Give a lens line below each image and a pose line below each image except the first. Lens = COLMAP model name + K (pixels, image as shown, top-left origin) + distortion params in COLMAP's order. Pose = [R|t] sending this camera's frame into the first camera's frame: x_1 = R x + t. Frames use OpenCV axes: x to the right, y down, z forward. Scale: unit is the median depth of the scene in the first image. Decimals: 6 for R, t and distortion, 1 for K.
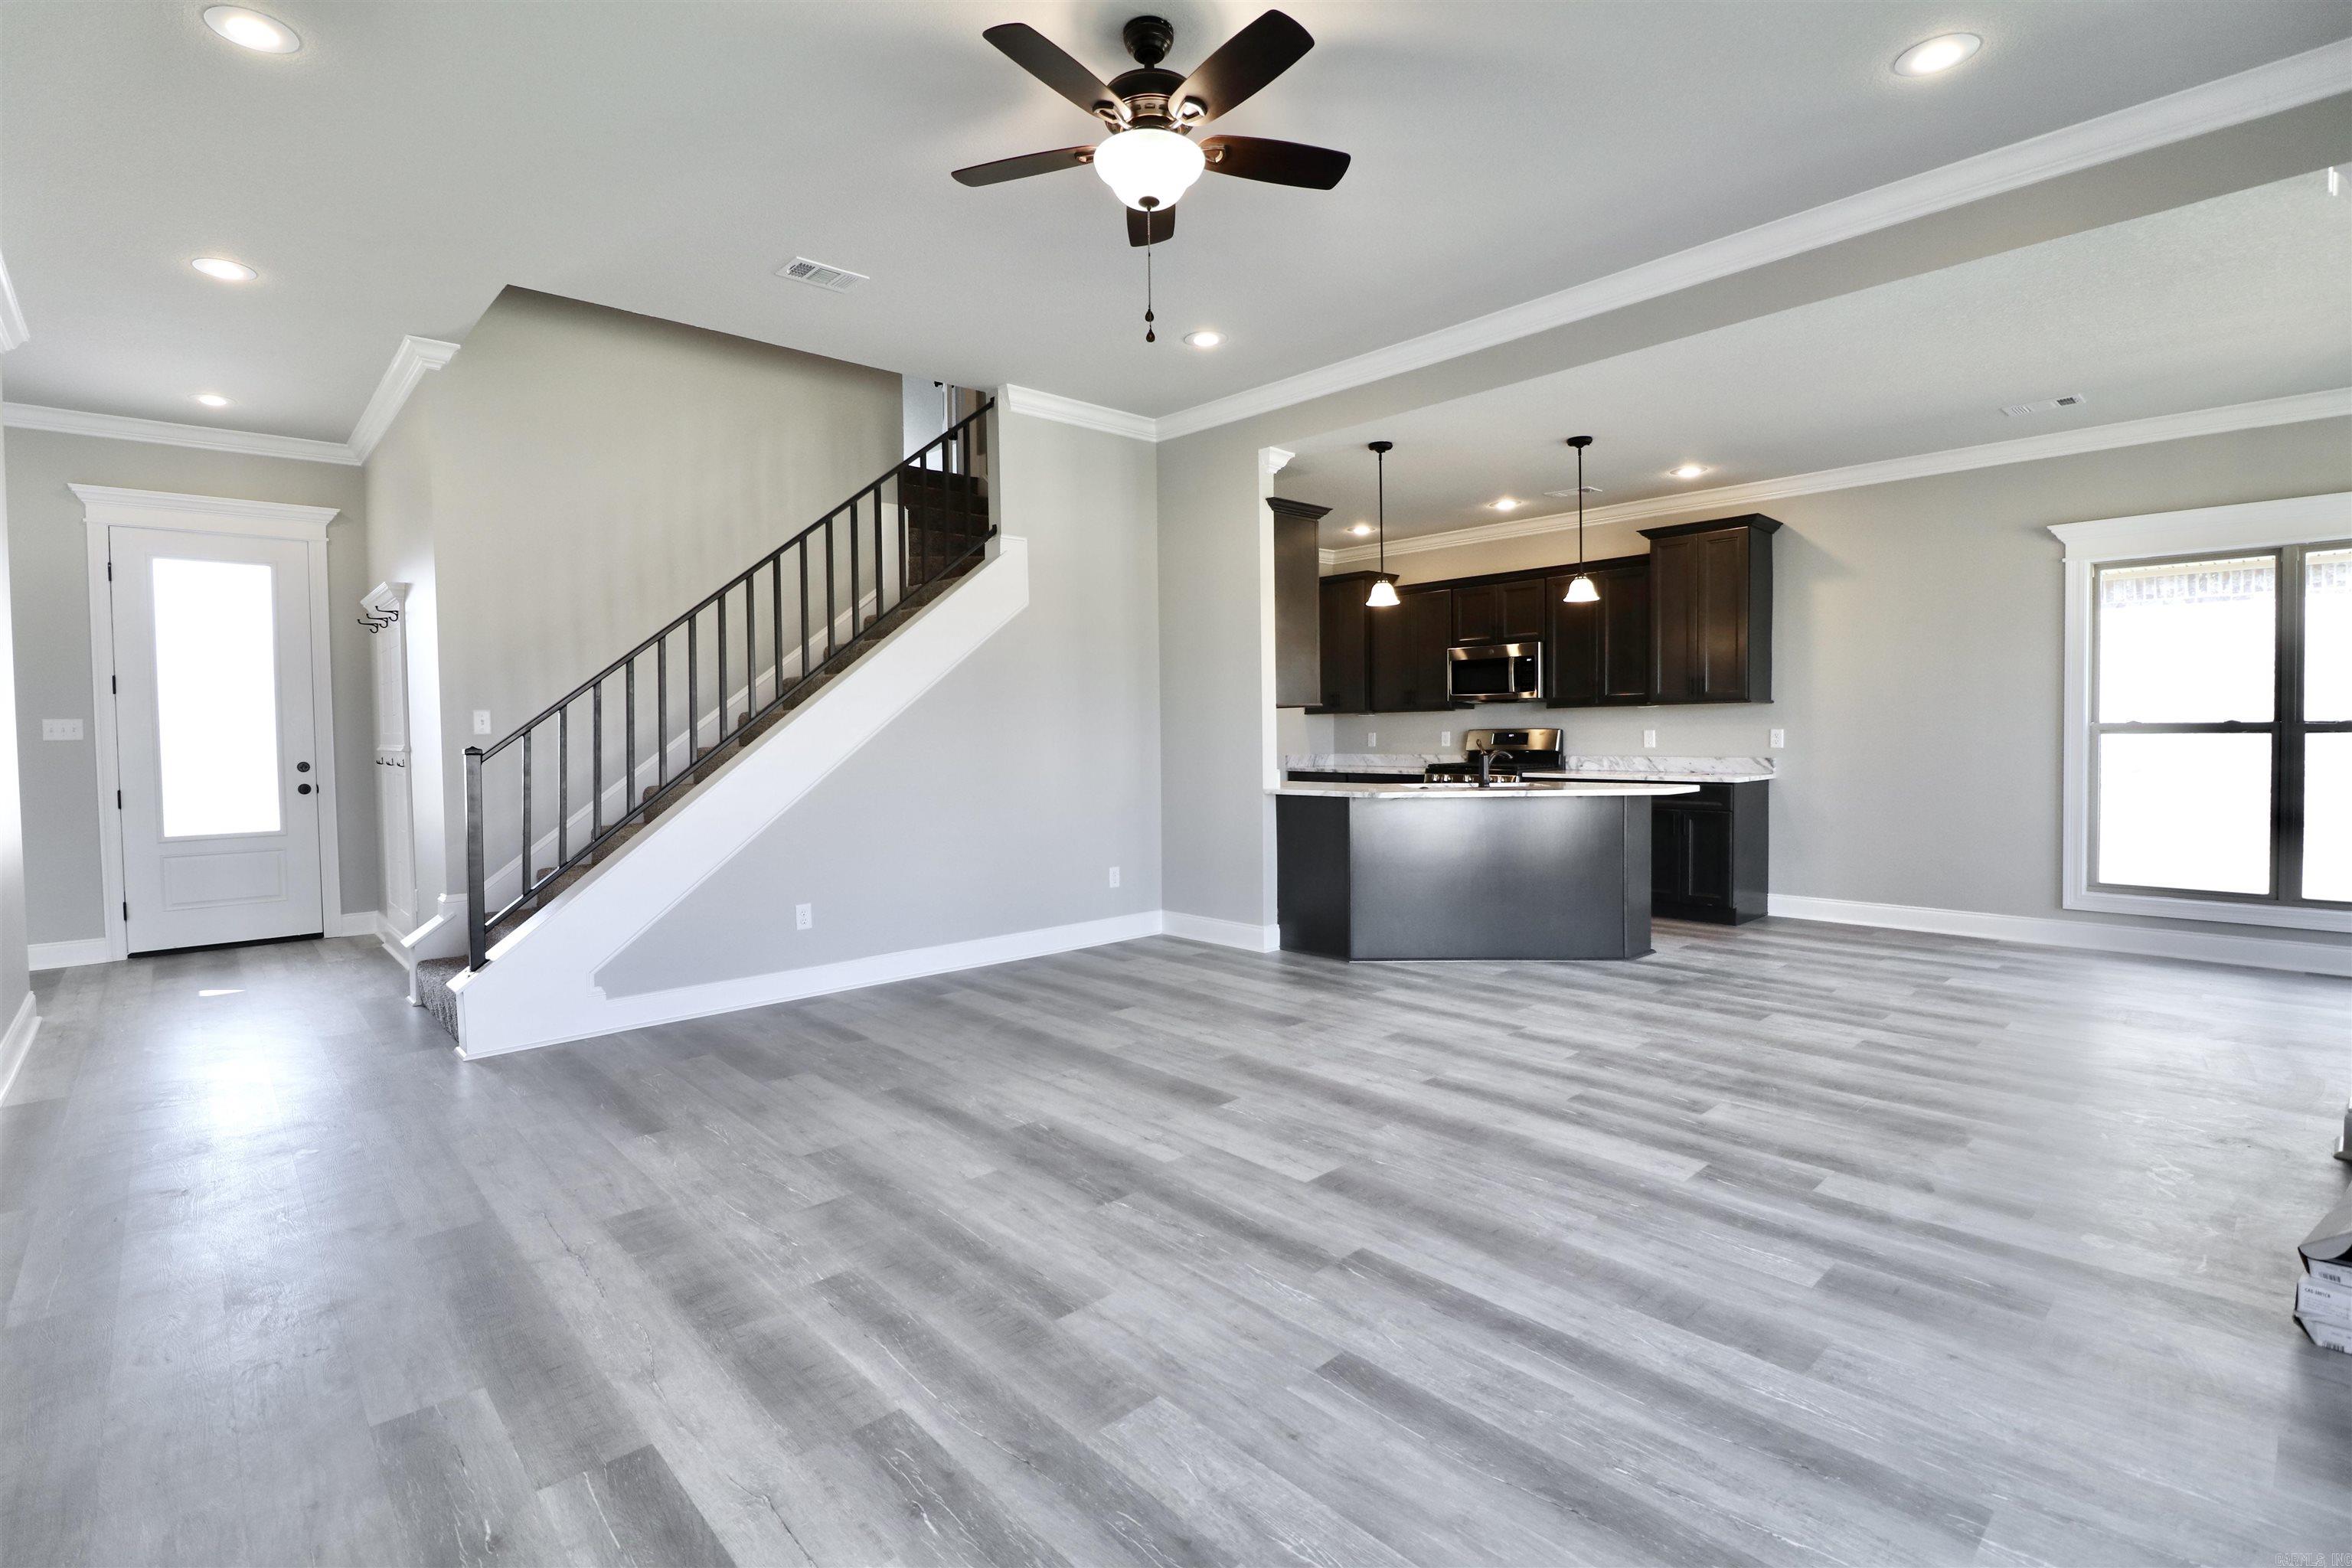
lens RADIAL K [[1080.8, 0, 1164.1], [0, 1080.8, 770.1], [0, 0, 1]] dist [-0.000751, -0.013174]
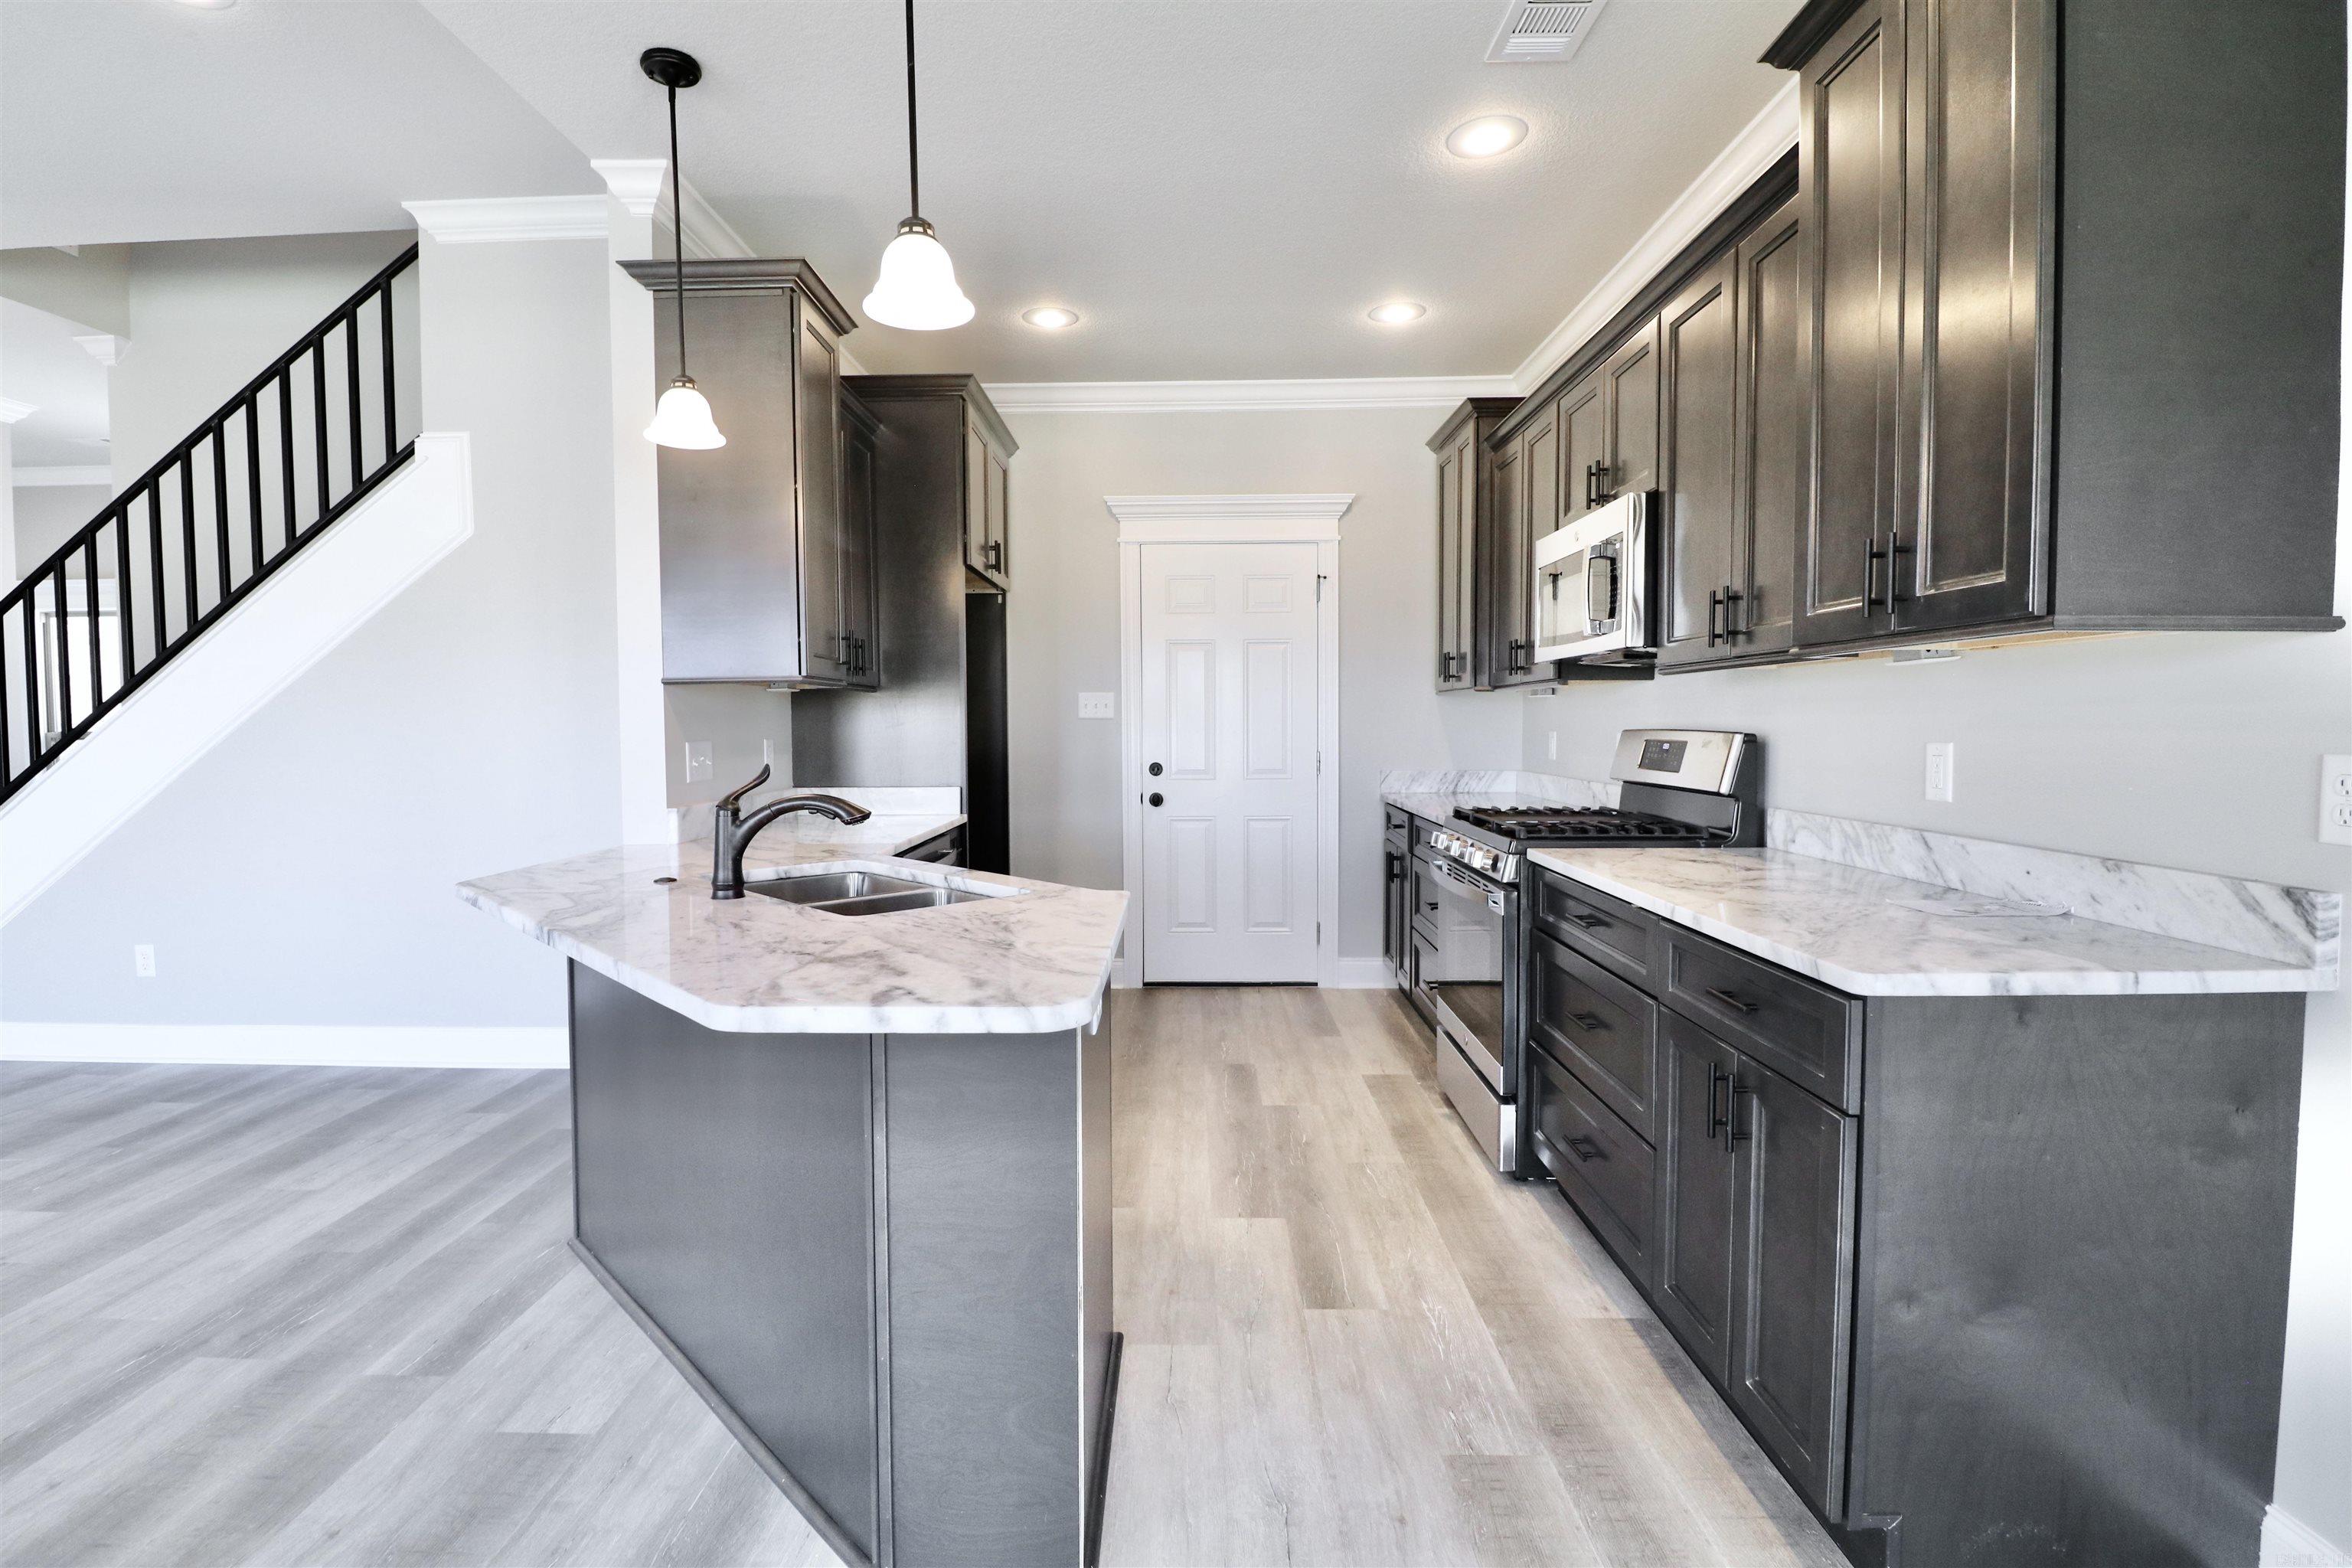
lens RADIAL K [[1080.8, 0, 1164.1], [0, 1080.8, 770.1], [0, 0, 1]] dist [-0.000751, -0.013174]
pose [[0.724036, 0.039121, -0.688652, 0.982550], [-0.029228, 0.999234, 0.026035, -0.060776], [0.689143, 0.001277, 0.724624, 1.260600]]
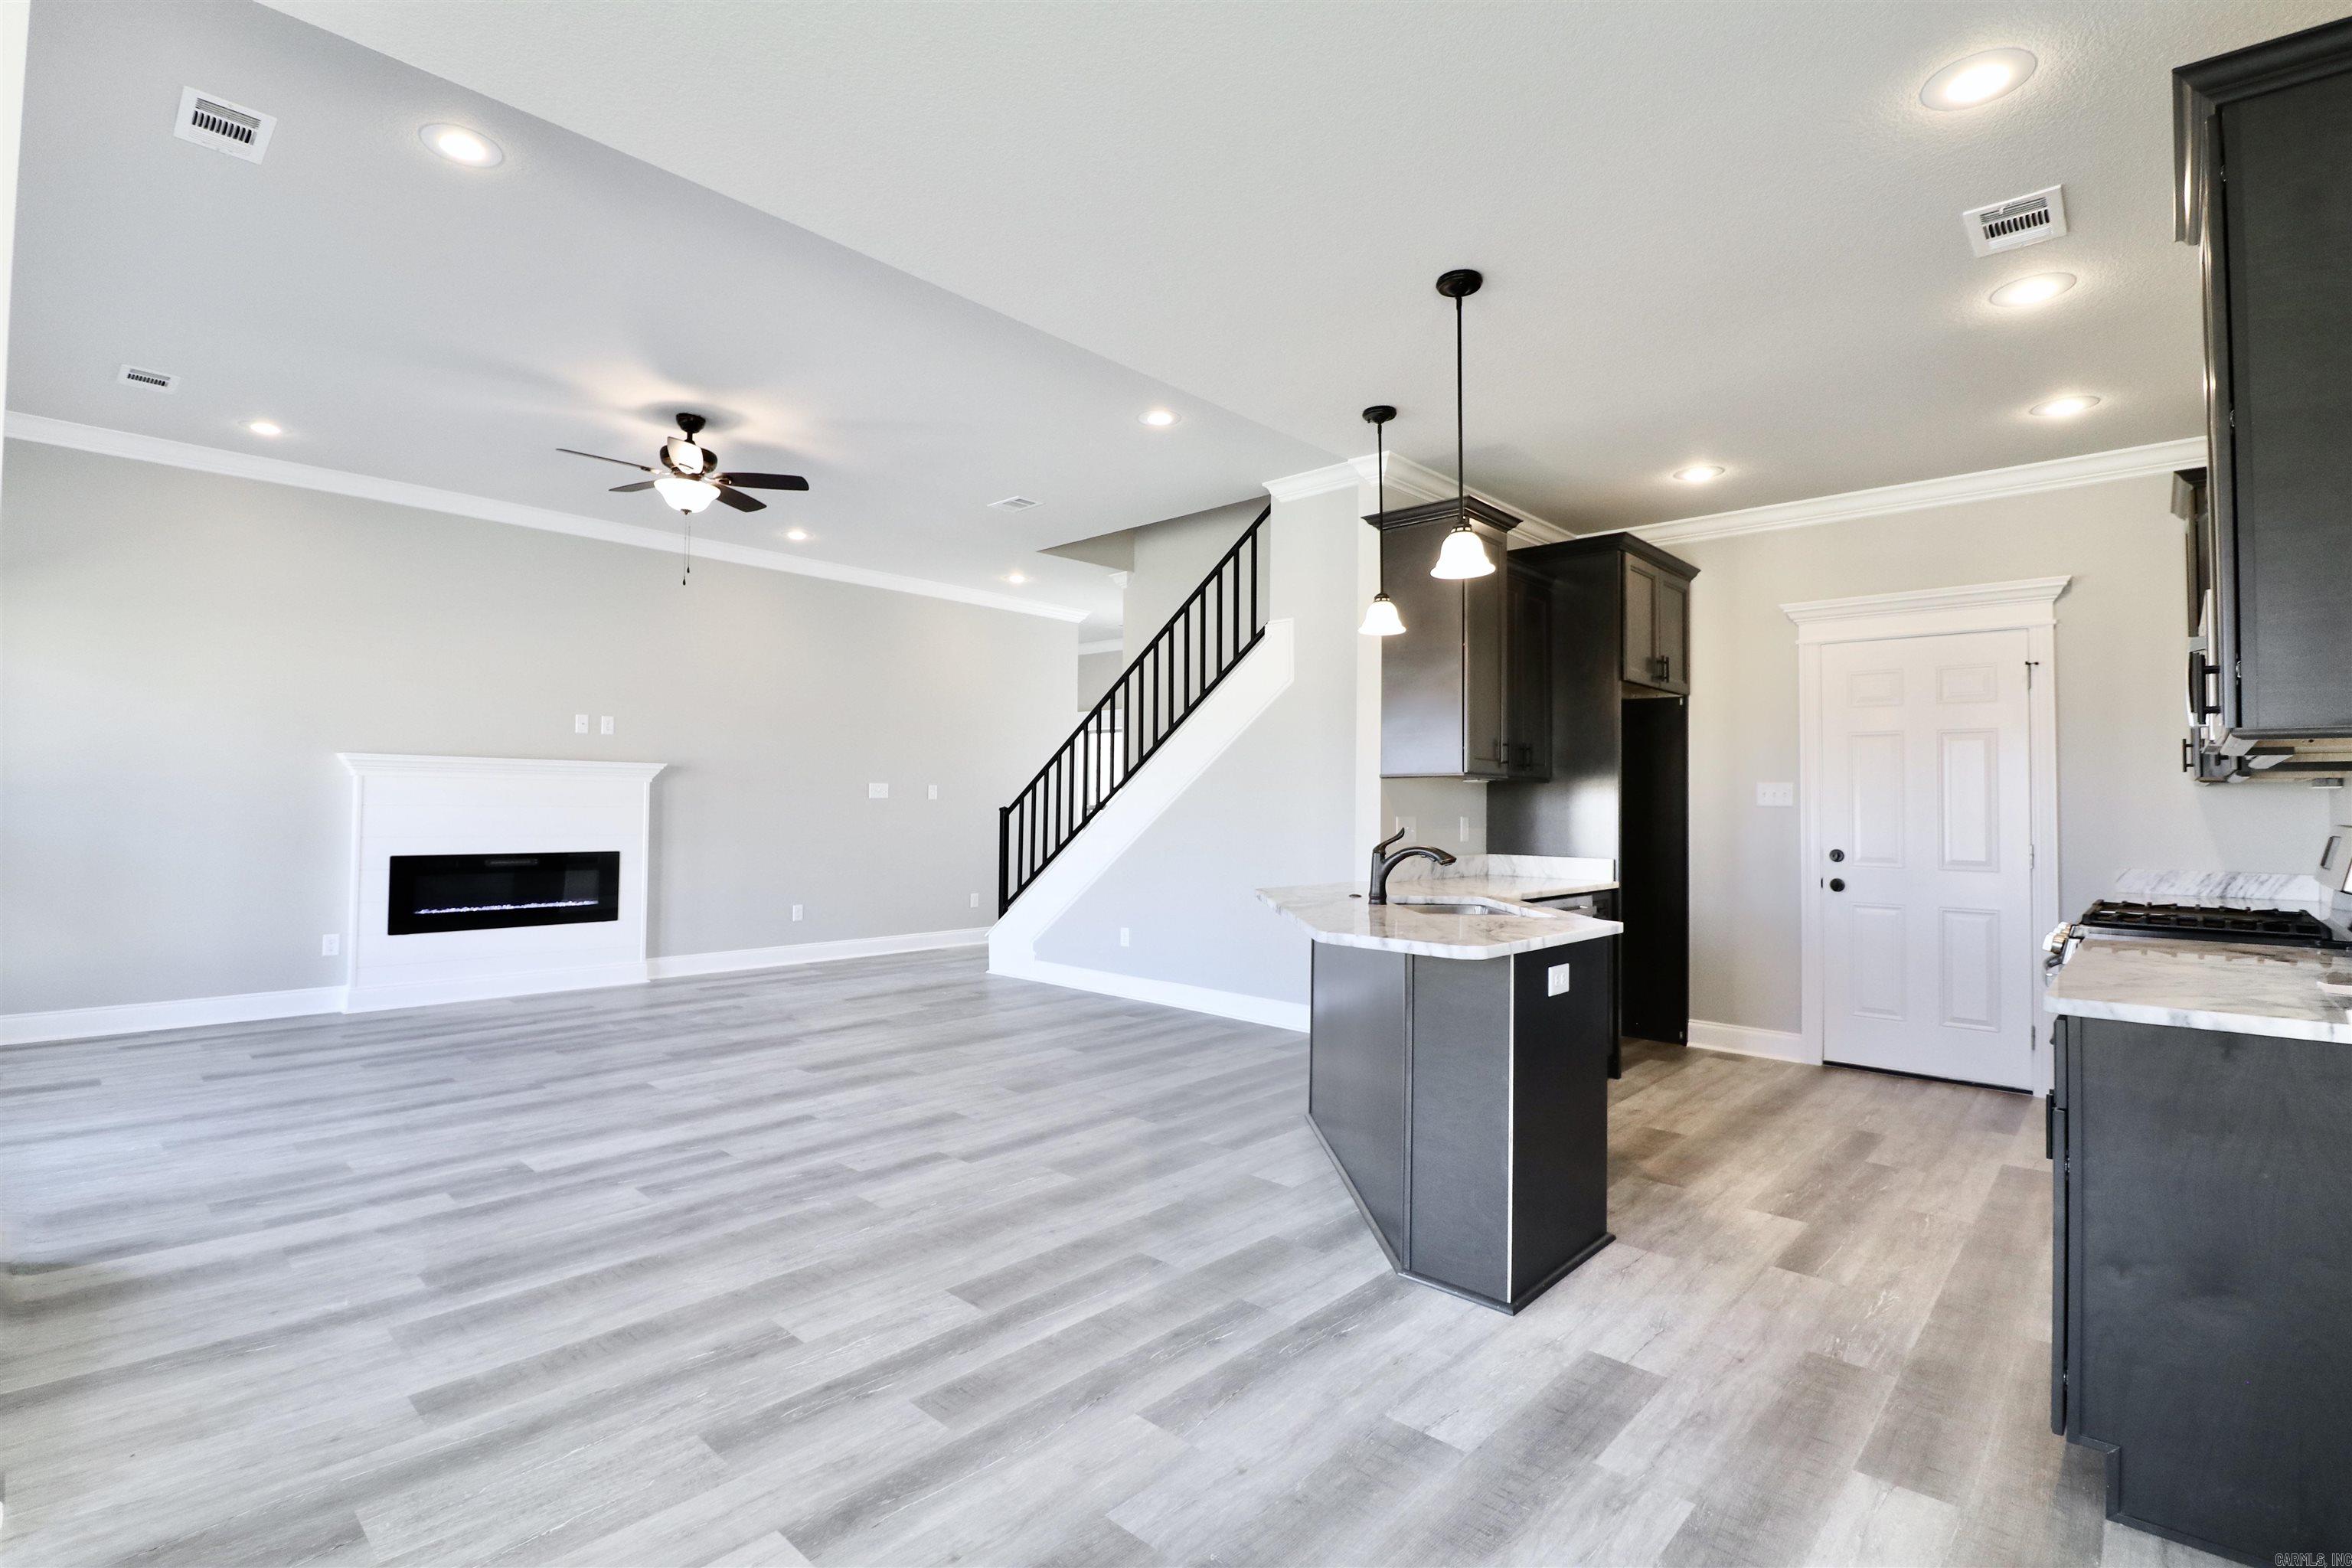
lens RADIAL K [[1080.8, 0, 1164.1], [0, 1080.8, 770.1], [0, 0, 1]] dist [-0.000751, -0.013174]
pose [[0.077995, -0.019217, -0.996769, 1.372304], [-0.050991, 0.998429, -0.023239, -0.060571], [0.995649, 0.052639, 0.076893, 1.241792]]
